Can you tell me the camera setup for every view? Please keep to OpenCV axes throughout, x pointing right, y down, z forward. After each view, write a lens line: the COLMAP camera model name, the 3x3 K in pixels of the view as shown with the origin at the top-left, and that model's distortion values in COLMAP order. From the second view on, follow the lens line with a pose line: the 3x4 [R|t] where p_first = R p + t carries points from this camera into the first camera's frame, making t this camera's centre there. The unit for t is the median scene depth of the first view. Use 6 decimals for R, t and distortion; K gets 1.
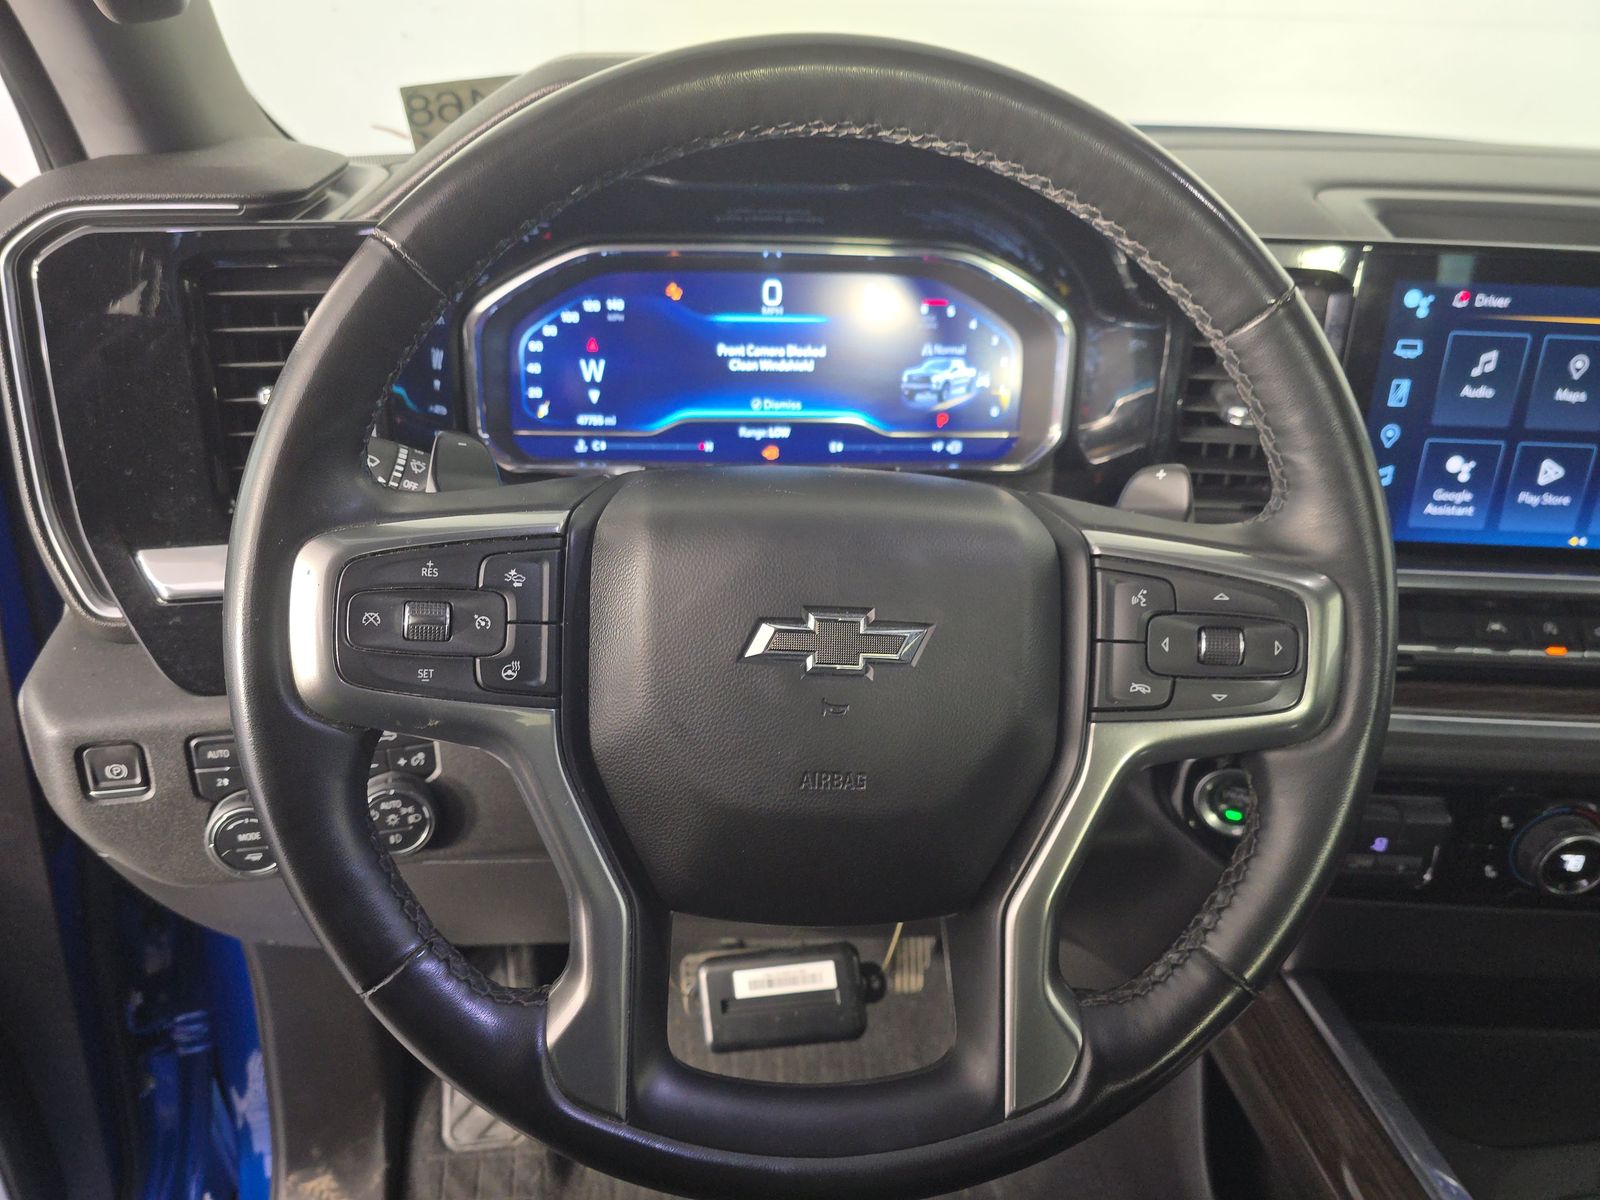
lens RADIAL K [[1170.0, 0, 843.6], [0, 1170.0, 636.0], [0, 0, 1]] dist [0.085916, -0.150817]
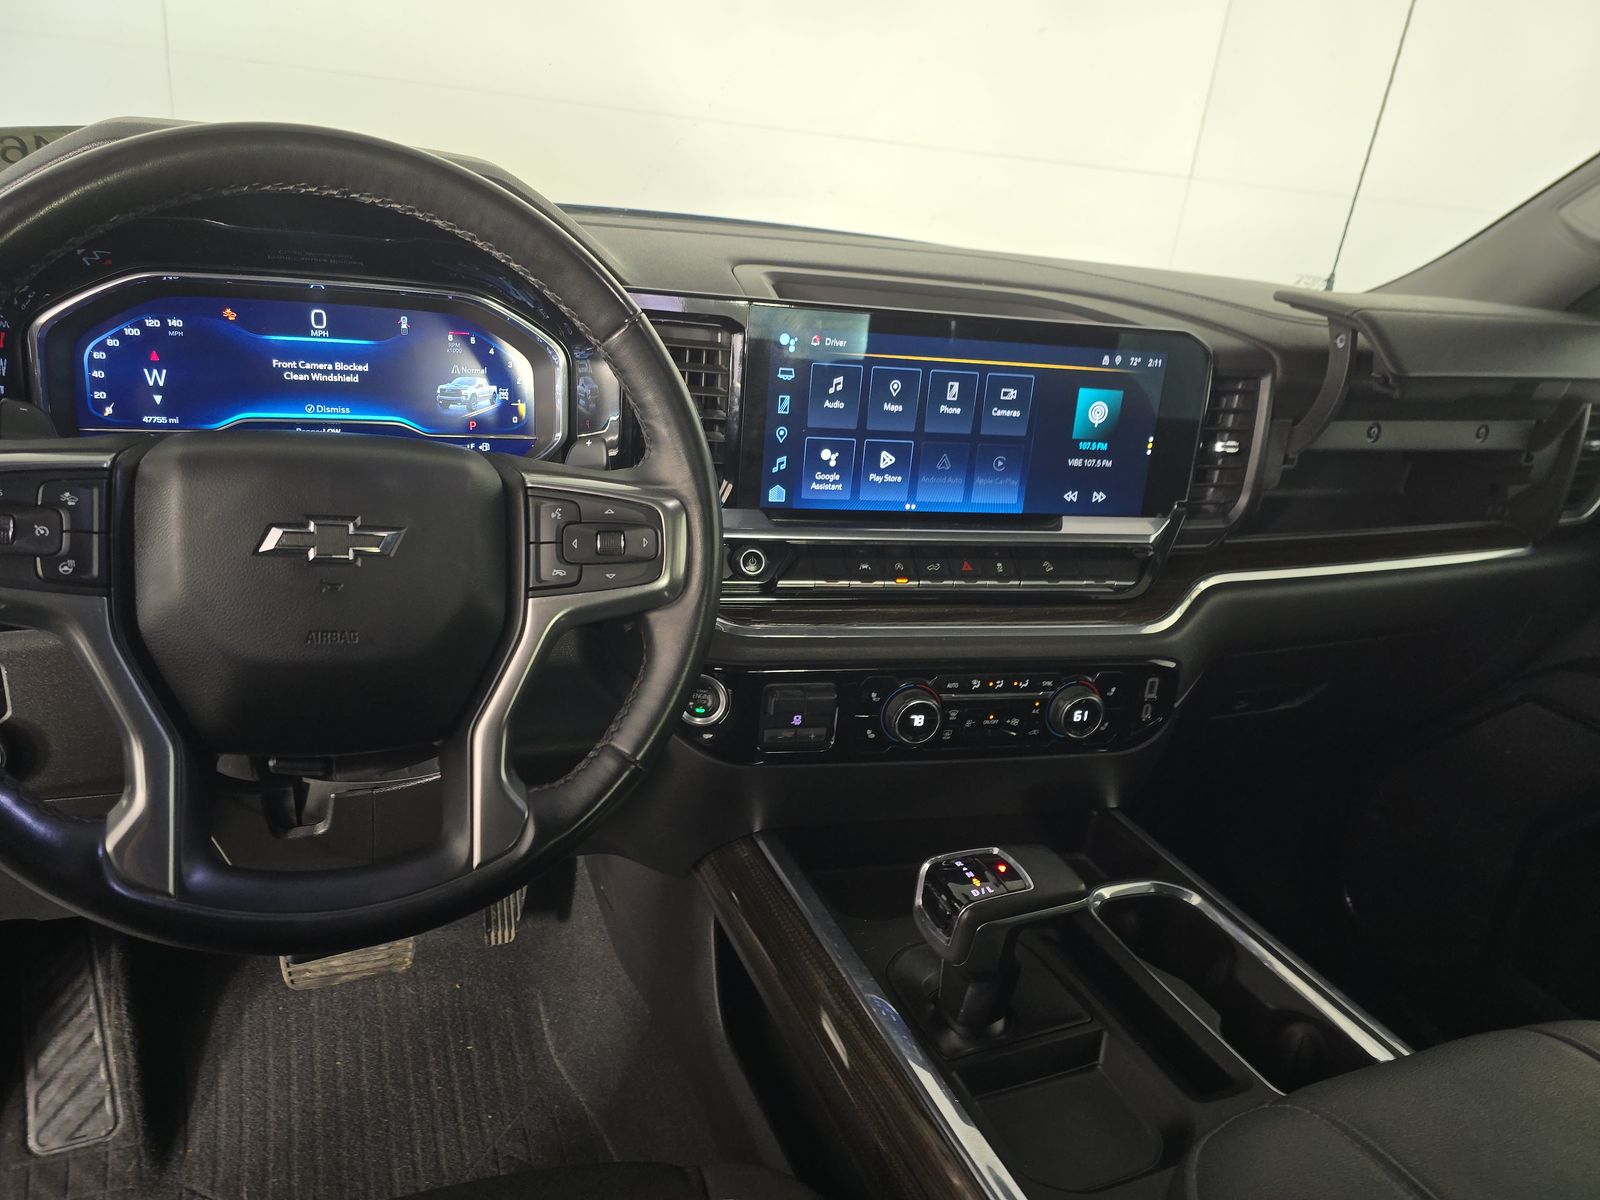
lens RADIAL K [[1066.1, 0, 791.6], [0, 1066.1, 610.2], [0, 0, 1]] dist [0.063283, -0.054925]
pose [[0.956576, -0.037979, 0.288999, 0.087803], [0.053071, 0.997596, -0.044563, 0.106338], [-0.286612, 0.057965, 0.956292, -0.245617]]
